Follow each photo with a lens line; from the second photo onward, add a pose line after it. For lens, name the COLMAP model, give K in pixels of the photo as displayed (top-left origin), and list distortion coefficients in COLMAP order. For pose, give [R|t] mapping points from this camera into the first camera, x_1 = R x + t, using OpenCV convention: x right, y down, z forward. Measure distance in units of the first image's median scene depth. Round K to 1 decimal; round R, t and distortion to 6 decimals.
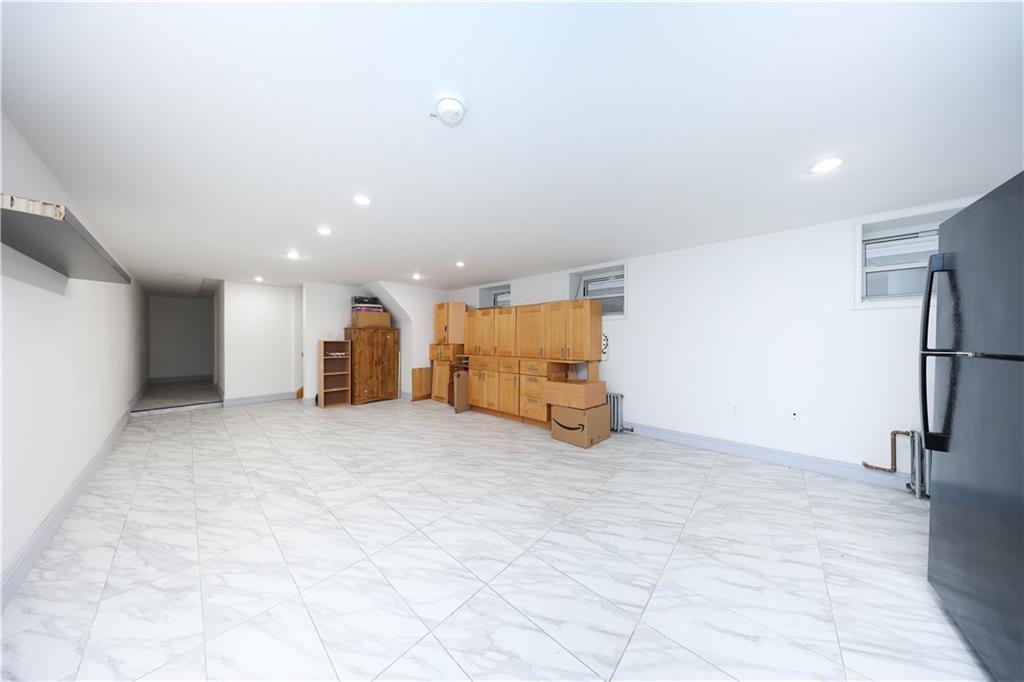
lens RADIAL K [[293.0, 0, 512.0], [0, 293.0, 341.0], [0, 0, 1]] dist [-0.000583, -0.000036]
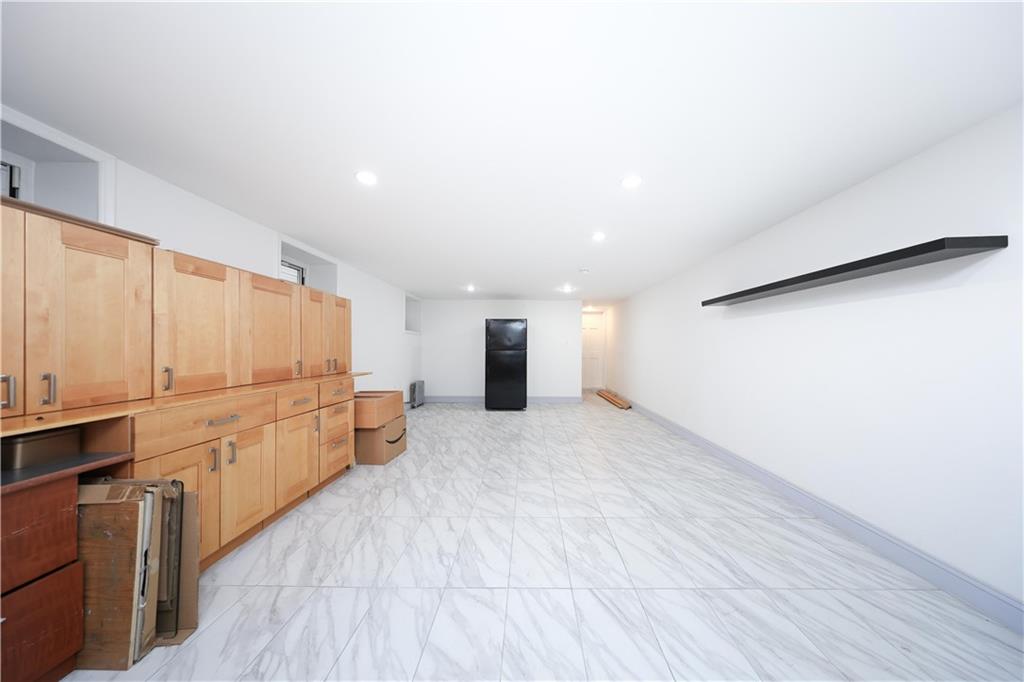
lens RADIAL K [[299.6, 0, 527.3], [0, 299.6, 346.8], [0, 0, 1]] dist [-0.000045, -0.000013]
pose [[-0.666071, -0.000746, 0.745888, -0.920296], [0.000674, 0.999998, 0.001601, -0.006514], [-0.745888, 0.001569, -0.666070, 1.510959]]
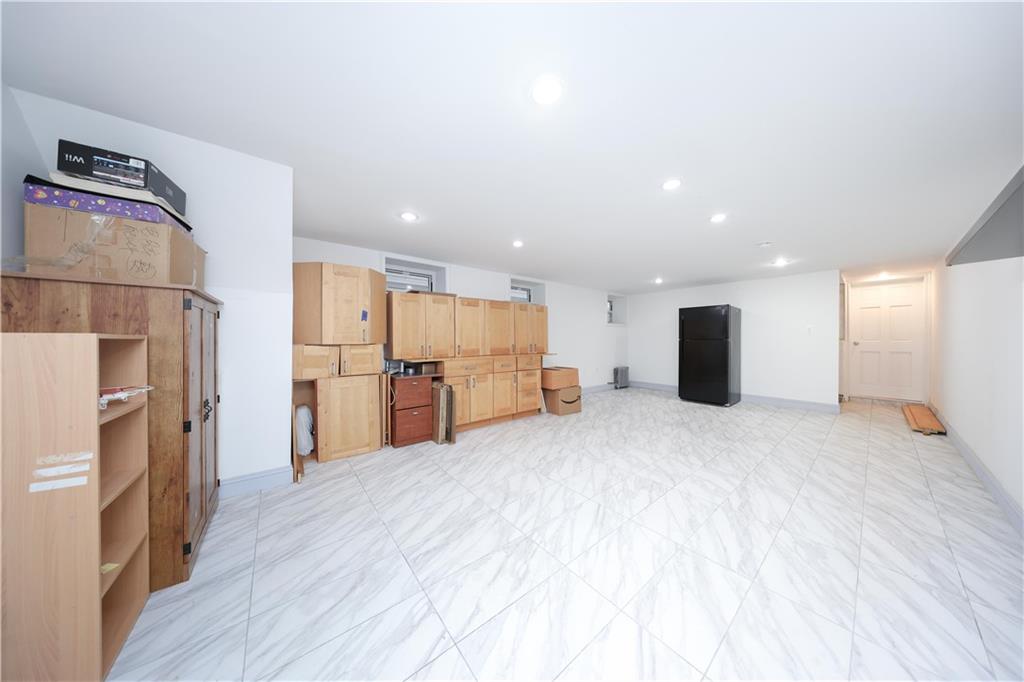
lens RADIAL K [[293.0, 0, 512.0], [0, 293.0, 341.0], [0, 0, 1]] dist [-0.000583, -0.000036]
pose [[0.163291, -0.007683, 0.986548, -1.332027], [0.007585, 0.999950, 0.006532, 0.006601], [-0.986549, 0.006417, 0.163341, 1.190163]]
